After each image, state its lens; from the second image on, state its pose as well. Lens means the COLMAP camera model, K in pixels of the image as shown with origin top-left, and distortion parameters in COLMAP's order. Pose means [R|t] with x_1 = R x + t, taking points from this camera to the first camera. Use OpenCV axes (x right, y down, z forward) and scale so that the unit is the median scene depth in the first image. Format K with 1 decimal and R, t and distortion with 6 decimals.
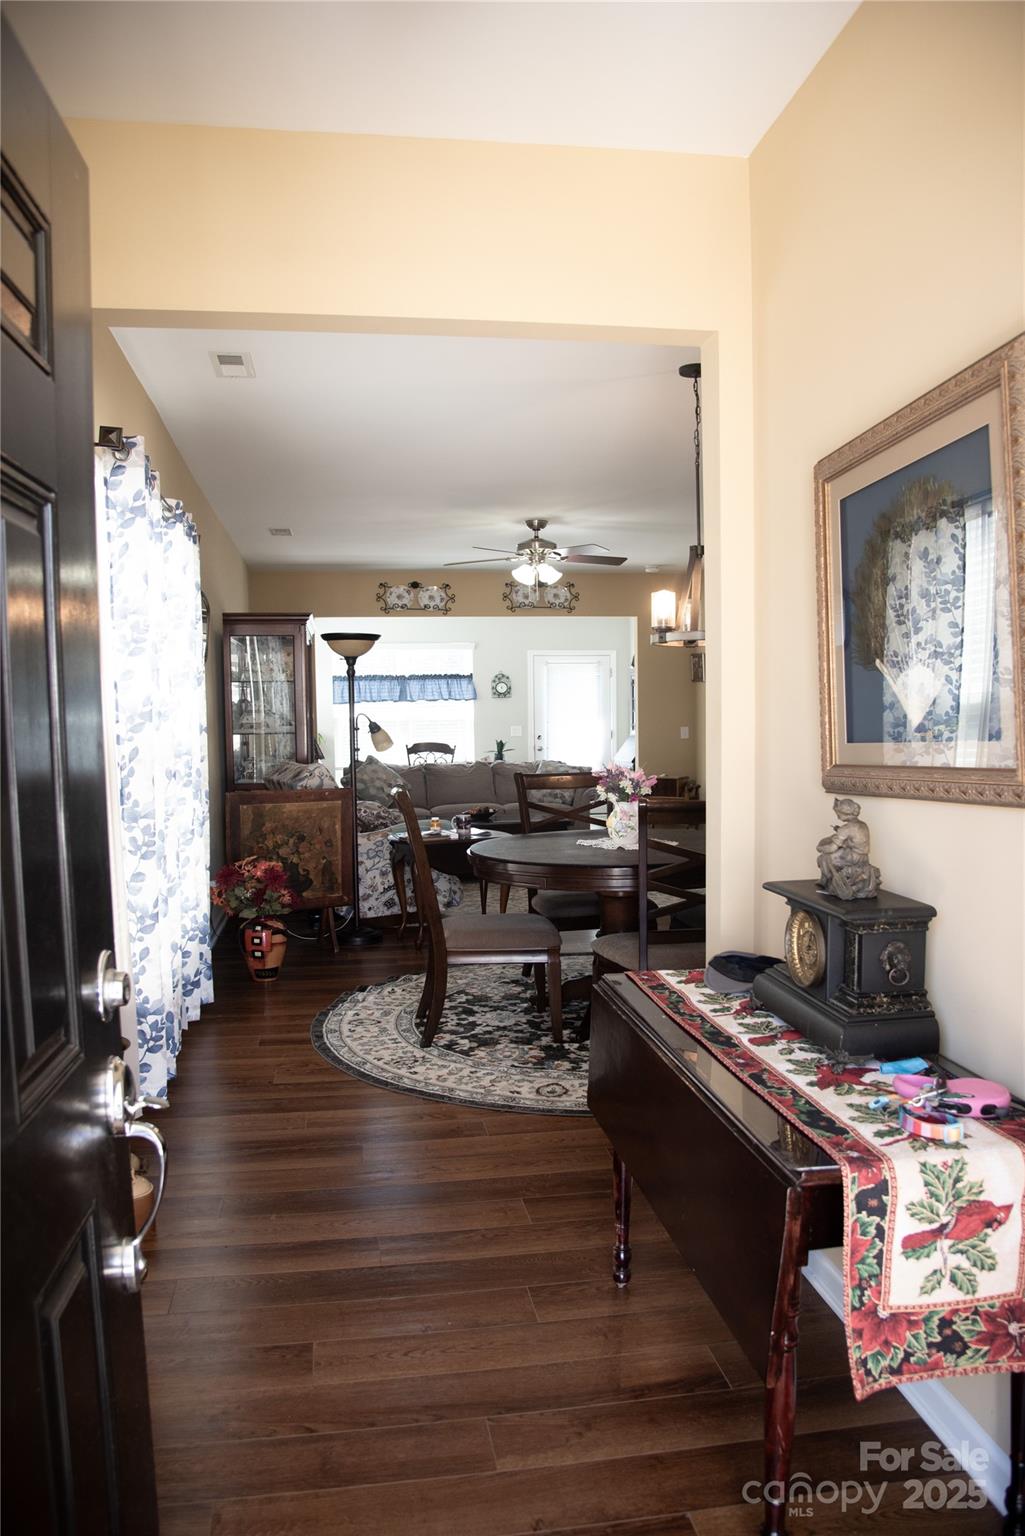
lens RADIAL K [[1063.5, 0, 519.4], [0, 1063.5, 768.1], [0, 0, 1]] dist [-0.095533, 0.038378]
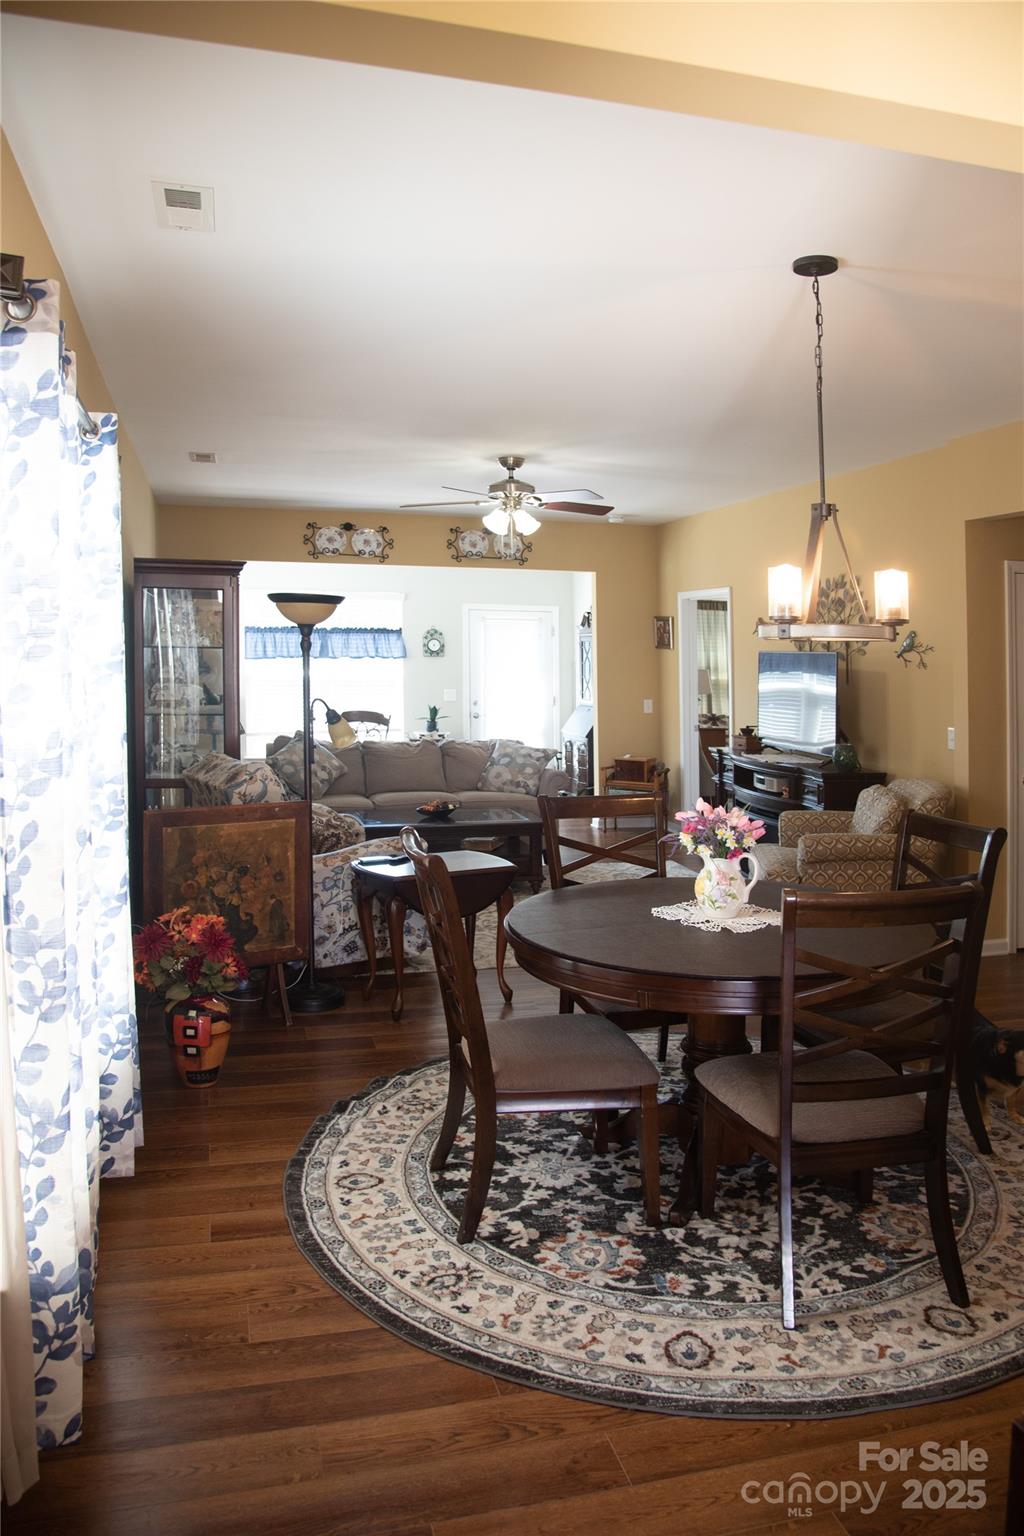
lens RADIAL K [[1063.5, 0, 468.5], [0, 1063.5, 721.5], [0, 0, 1]] dist [-0.095533, 0.038378]
pose [[0.997372, 0.029615, 0.066125, -0.130698], [-0.030490, 0.999460, 0.012260, -0.068770], [-0.065726, -0.014244, 0.997736, 0.324309]]
